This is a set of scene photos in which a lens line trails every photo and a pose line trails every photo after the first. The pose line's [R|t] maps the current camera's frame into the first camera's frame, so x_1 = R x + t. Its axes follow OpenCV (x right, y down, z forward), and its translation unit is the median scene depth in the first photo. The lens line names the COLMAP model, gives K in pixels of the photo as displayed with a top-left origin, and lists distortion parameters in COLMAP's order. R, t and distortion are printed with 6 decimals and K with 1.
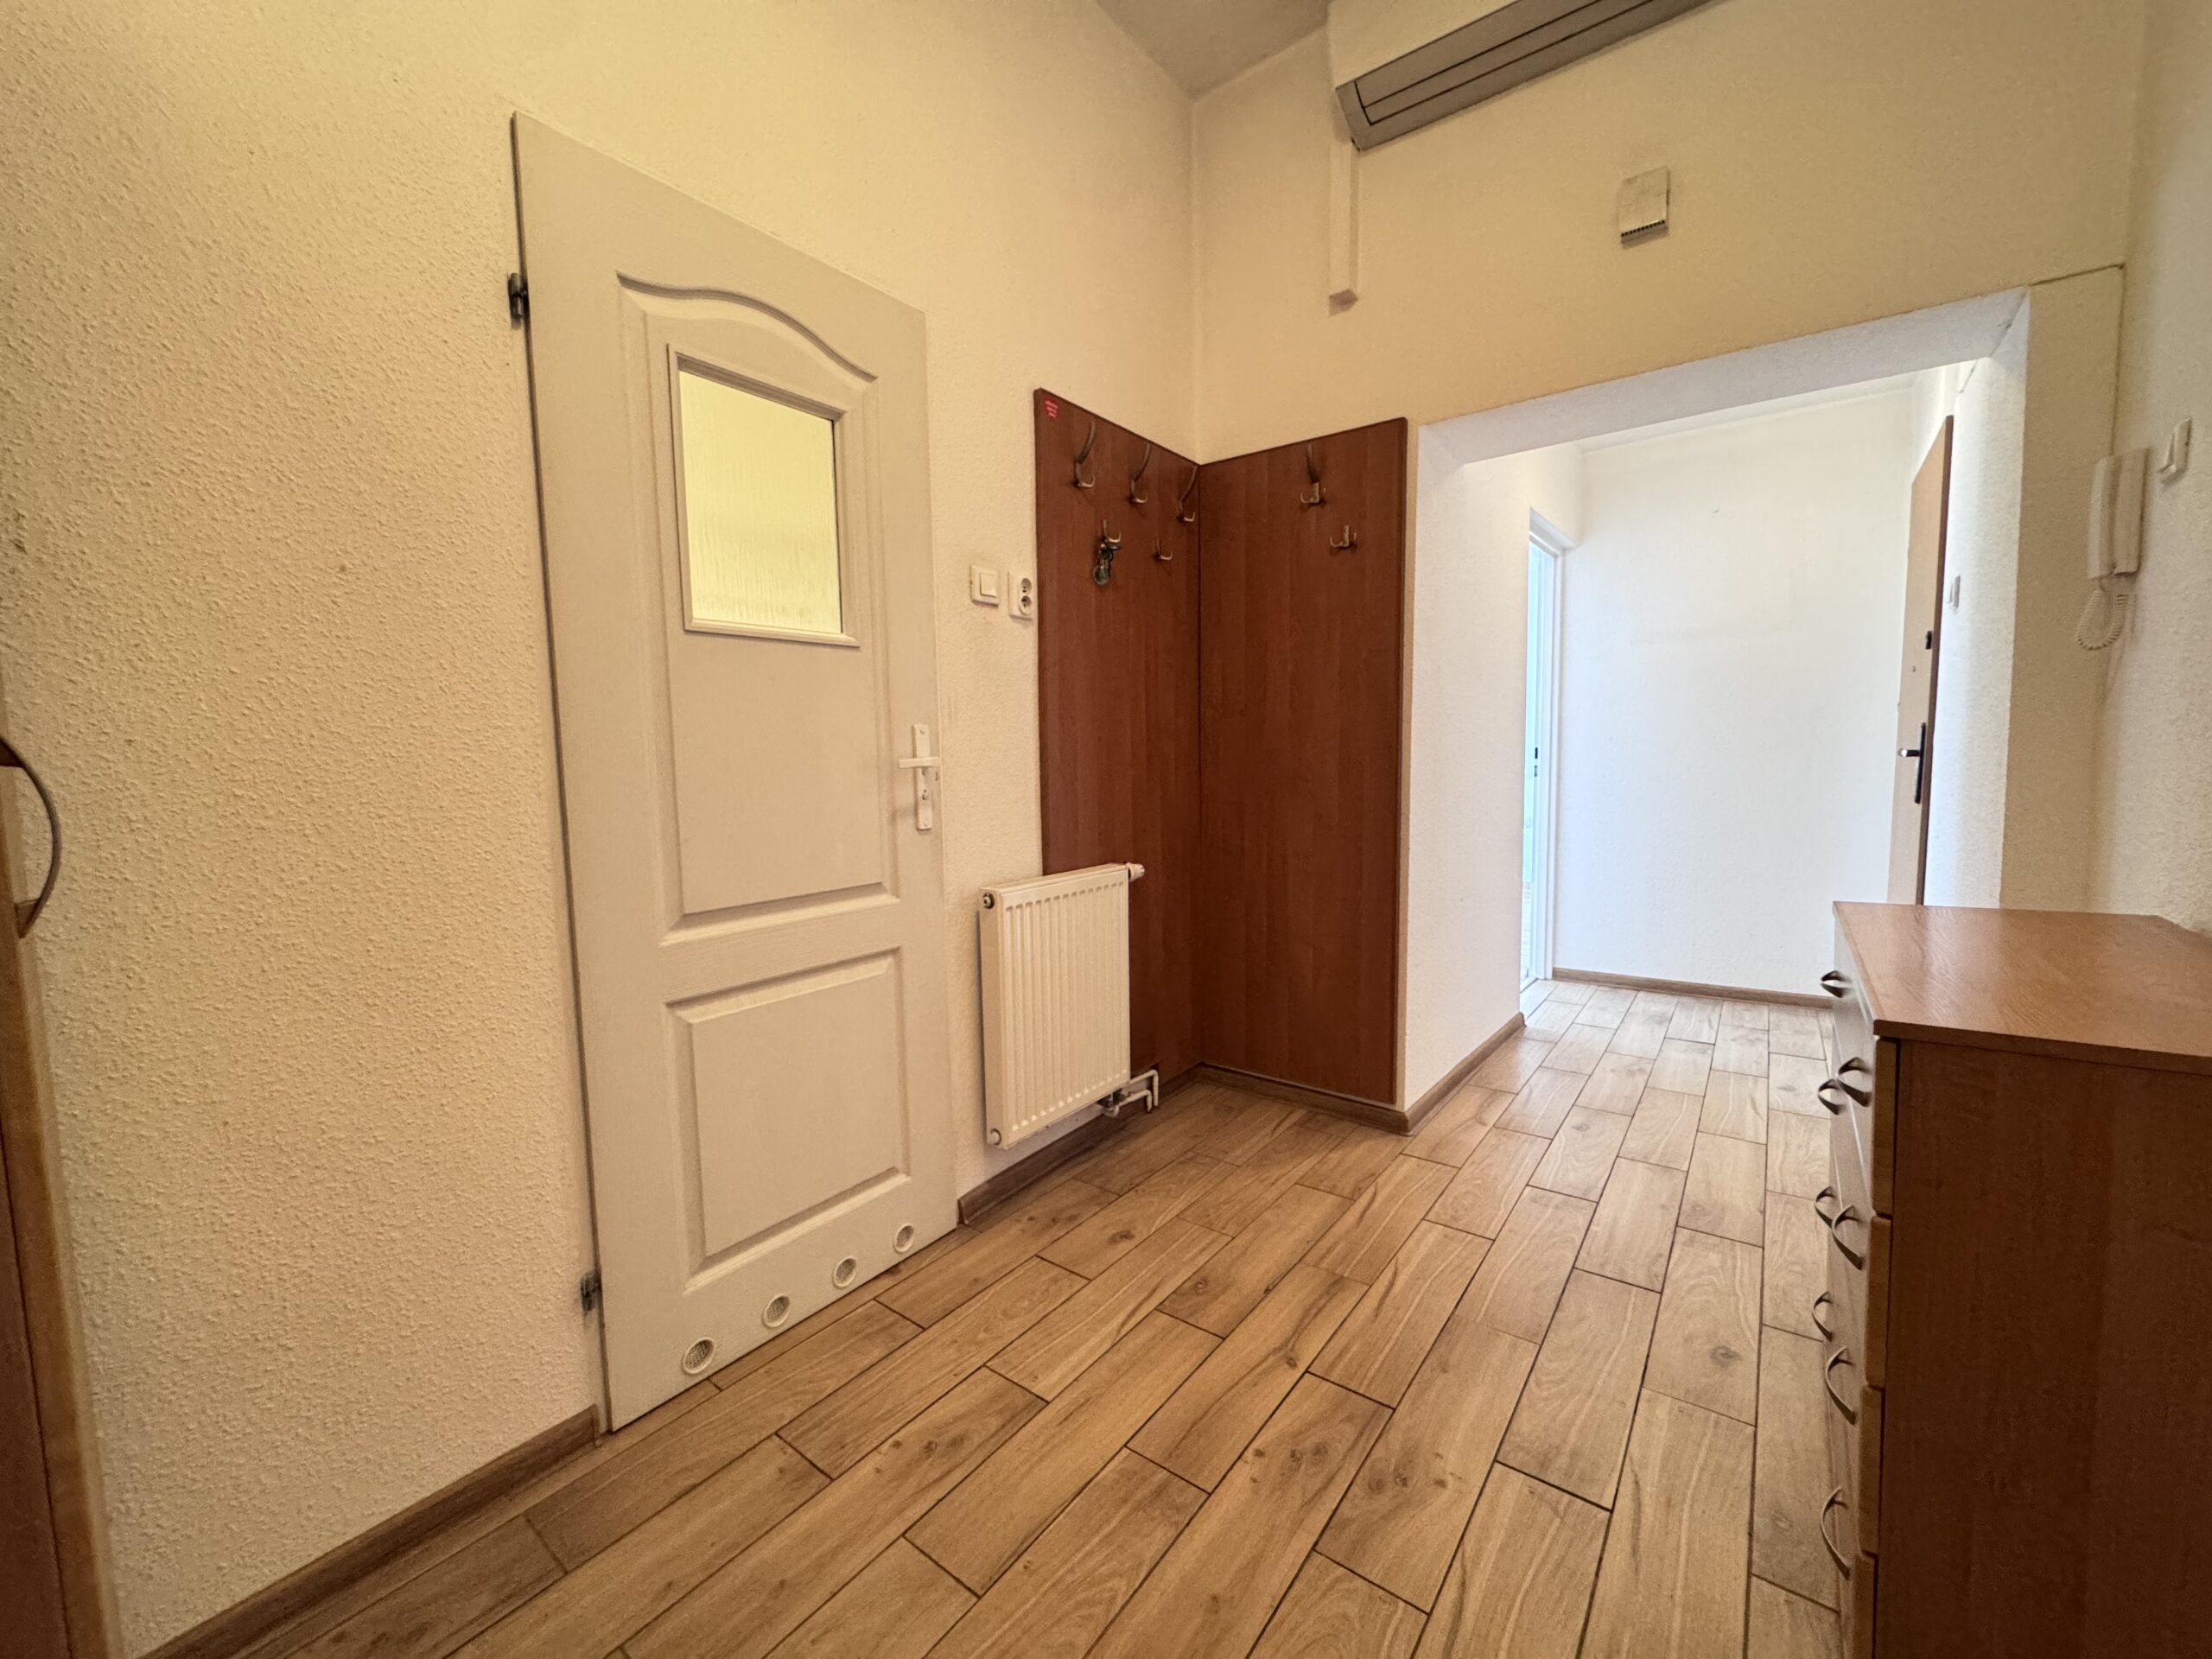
lens RADIAL K [[886.2, 0, 1108.1], [0, 886.2, 824.4], [0, 0, 1]] dist [-0.005723, 0.001087]
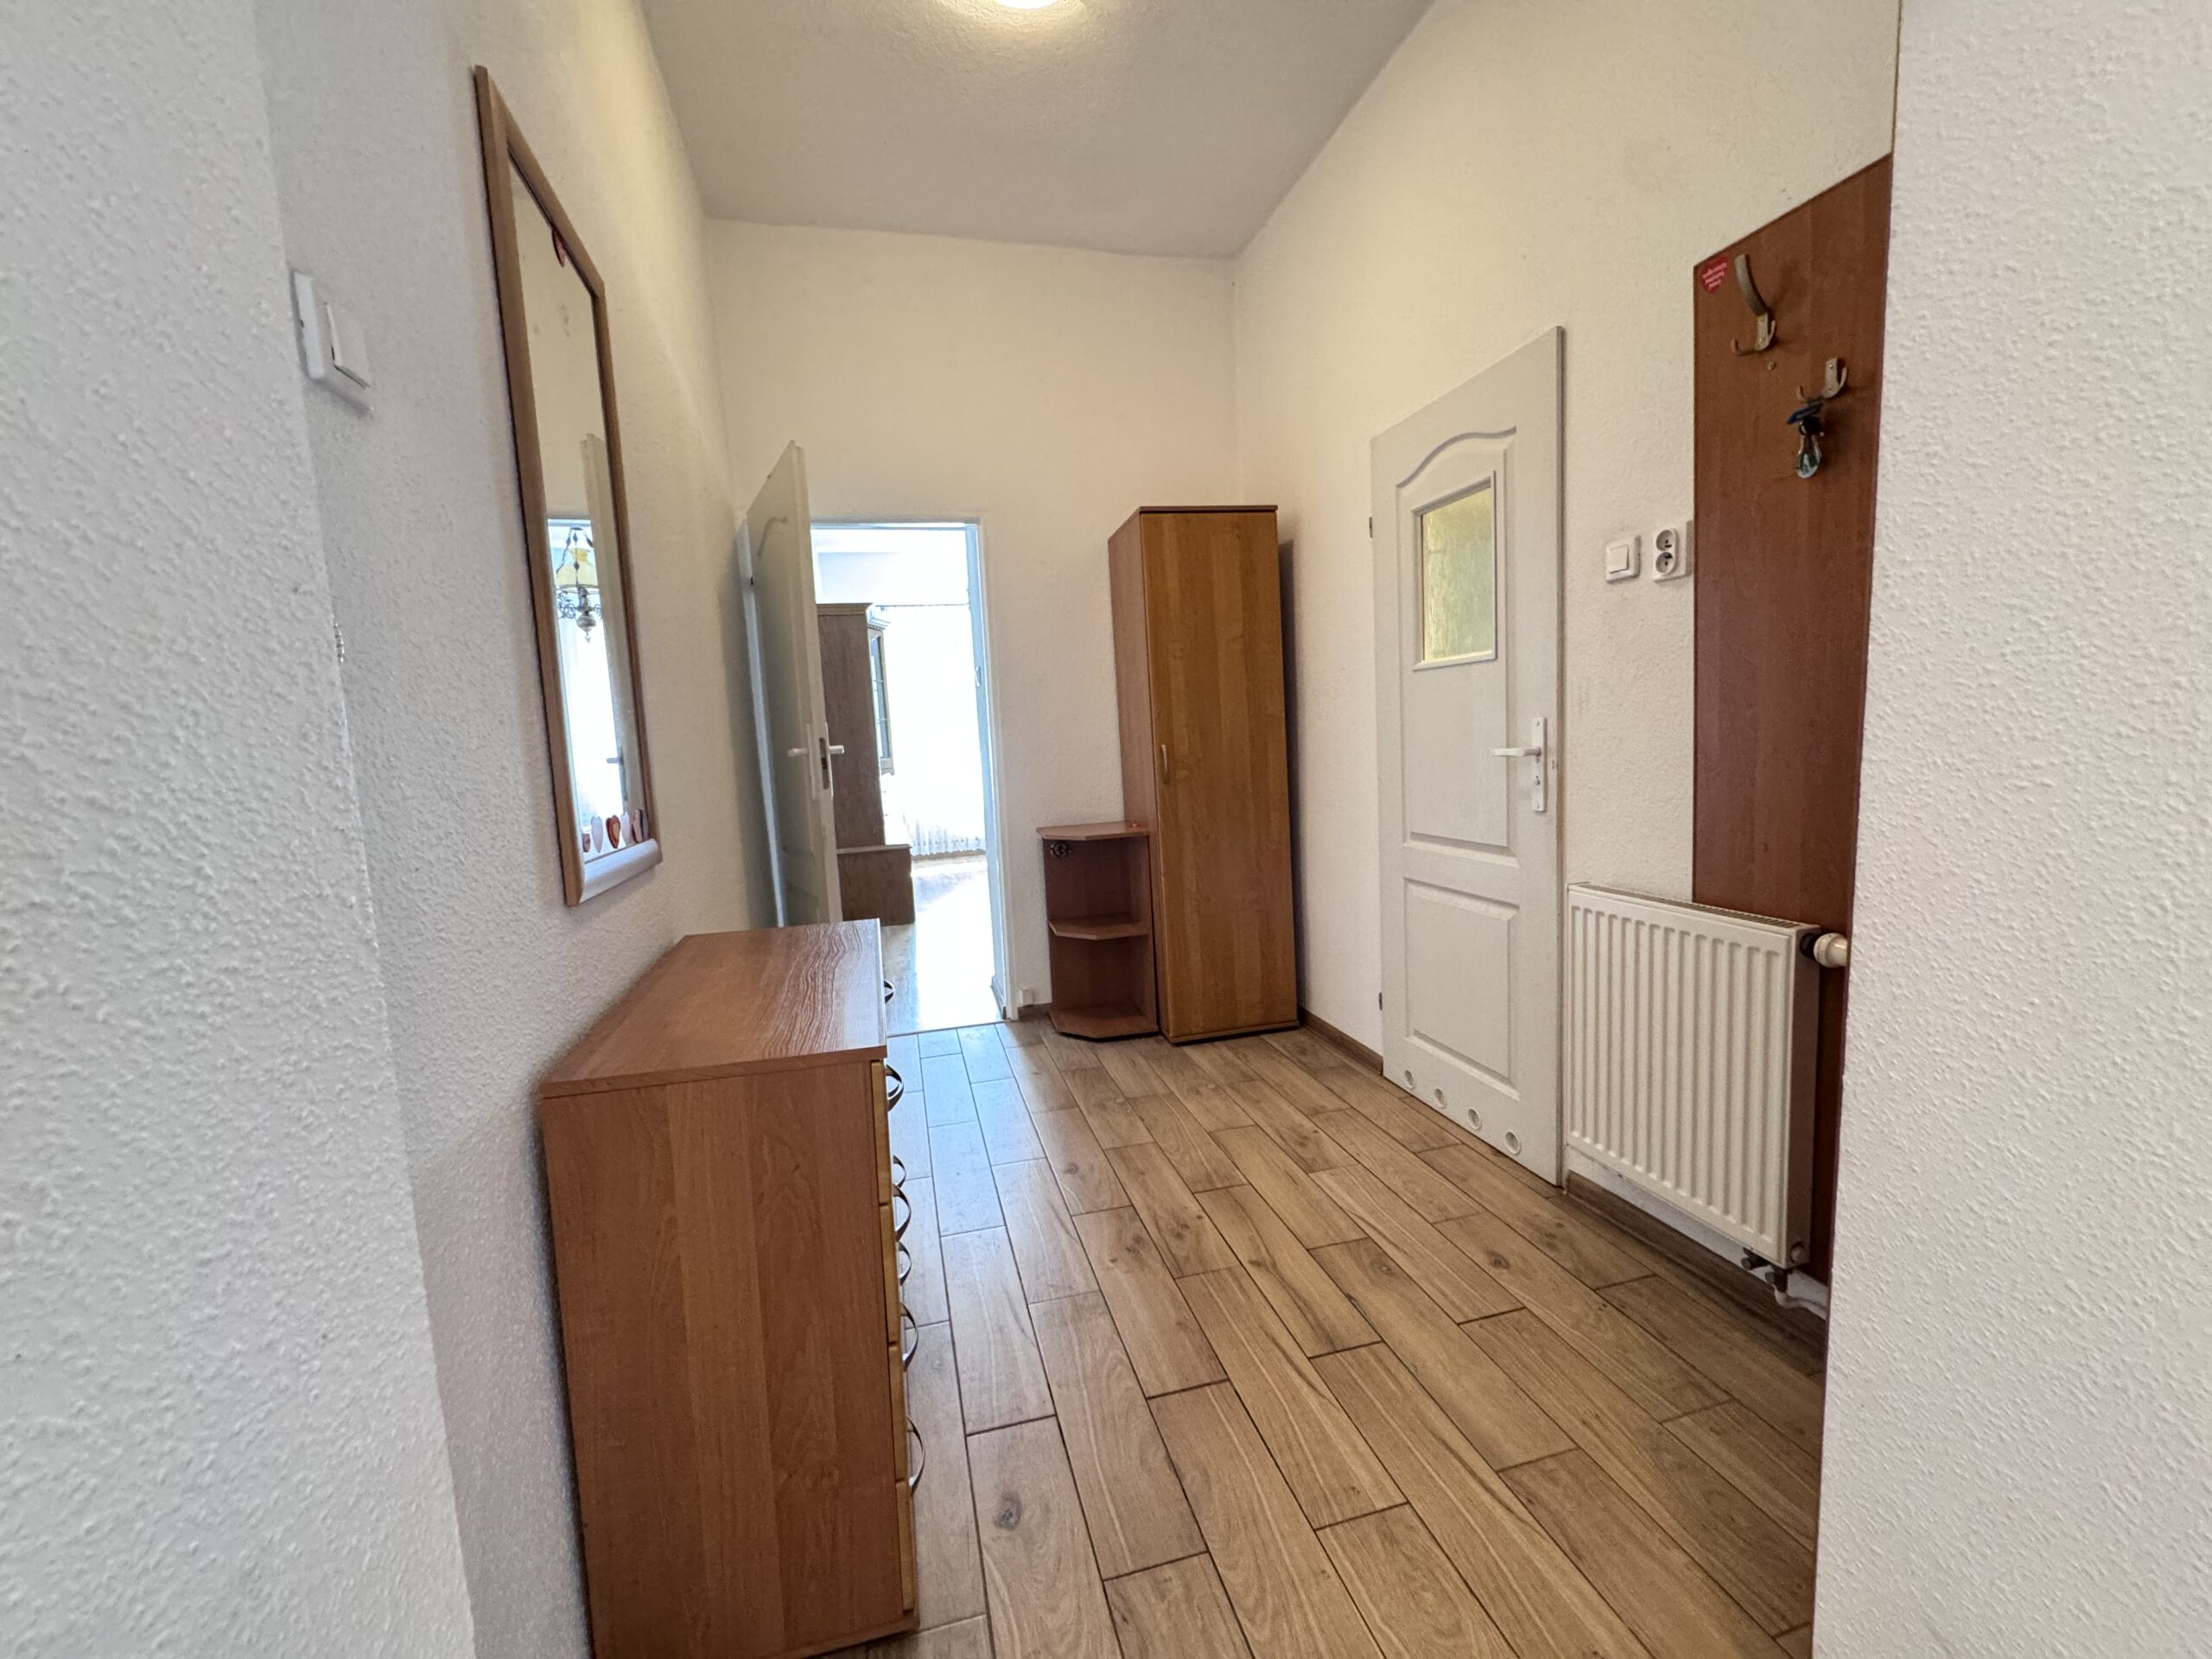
lens RADIAL K [[886.2, 0, 1103.6], [0, 886.2, 824.1], [0, 0, 1]] dist [-0.005723, 0.001087]
pose [[-0.616678, 0.130742, -0.776282, 1.104119], [-0.002784, 0.985744, 0.168232, -0.181878], [0.787210, 0.105906, -0.607523, 1.378887]]
